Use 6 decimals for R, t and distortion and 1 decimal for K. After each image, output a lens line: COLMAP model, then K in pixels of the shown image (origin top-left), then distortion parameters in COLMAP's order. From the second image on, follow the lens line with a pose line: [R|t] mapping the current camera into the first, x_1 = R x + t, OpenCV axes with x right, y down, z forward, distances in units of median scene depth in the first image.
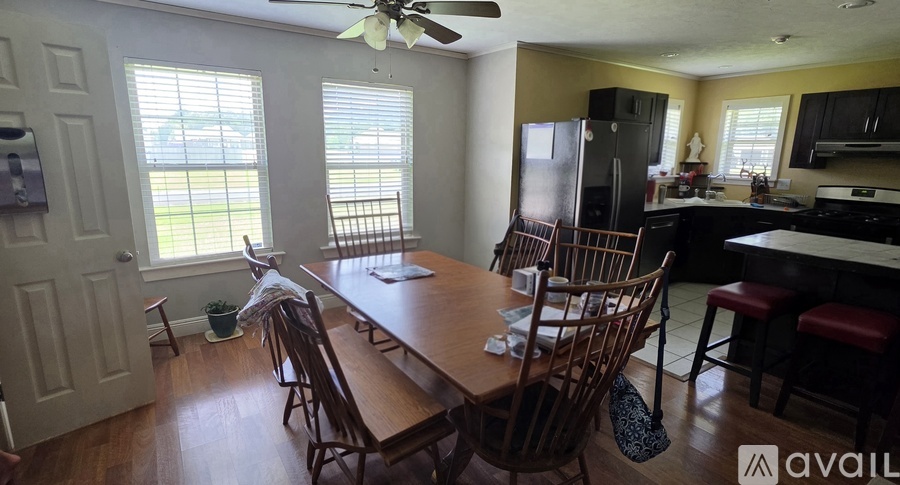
lens RADIAL K [[438.3, 0, 448.3], [0, 438.3, 243.6], [0, 0, 1]] dist [-0.003131, -0.000782]
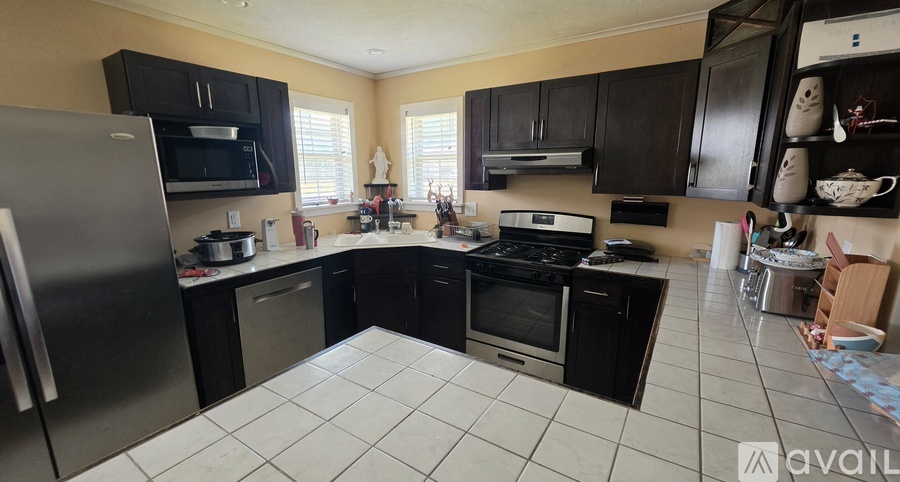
lens RADIAL K [[368.1, 0, 450.9], [0, 368.1, 244.1], [0, 0, 1]] dist [0.000538, -0.000001]
pose [[0.920000, -0.095602, 0.380080, 0.444038], [0.099930, 0.994959, 0.008379, -0.076791], [-0.378965, 0.030273, 0.924916, 0.370348]]
